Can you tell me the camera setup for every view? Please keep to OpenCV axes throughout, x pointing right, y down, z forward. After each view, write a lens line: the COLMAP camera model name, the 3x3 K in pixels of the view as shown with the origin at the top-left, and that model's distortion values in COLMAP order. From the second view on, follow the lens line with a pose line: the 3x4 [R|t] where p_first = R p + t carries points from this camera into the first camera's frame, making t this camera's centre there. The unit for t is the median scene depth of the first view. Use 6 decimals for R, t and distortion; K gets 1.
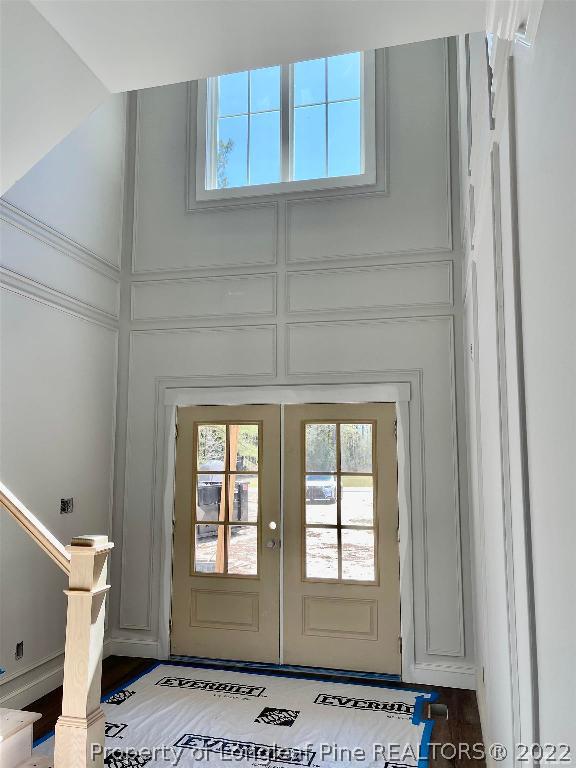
lens RADIAL K [[584.3, 0, 285.9], [0, 584.3, 384.8], [0, 0, 1]] dist [0.024462, -0.016974]
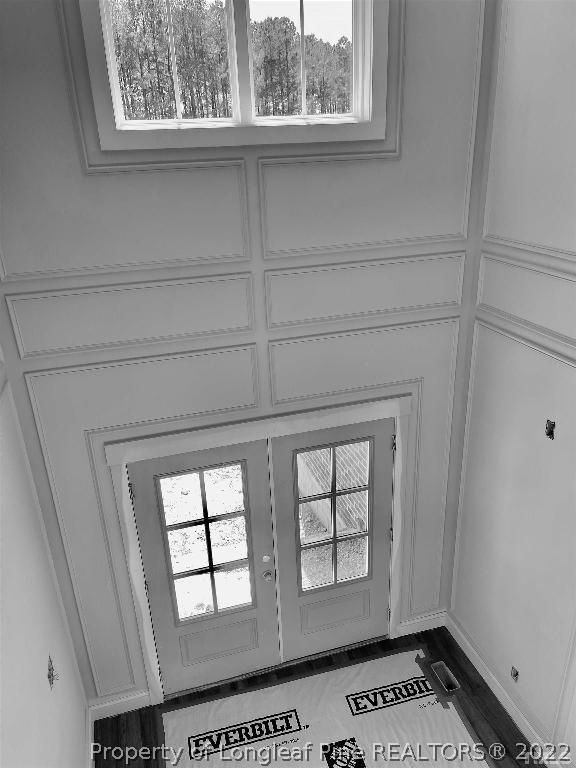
lens RADIAL K [[584.3, 0, 285.9], [0, 584.3, 381.1], [0, 0, 1]] dist [0.024462, -0.016974]
pose [[0.865320, -0.228583, 0.446063, -0.341212], [-0.015616, 0.877226, 0.479824, -0.439680], [-0.500977, -0.422167, 0.755511, 0.424158]]
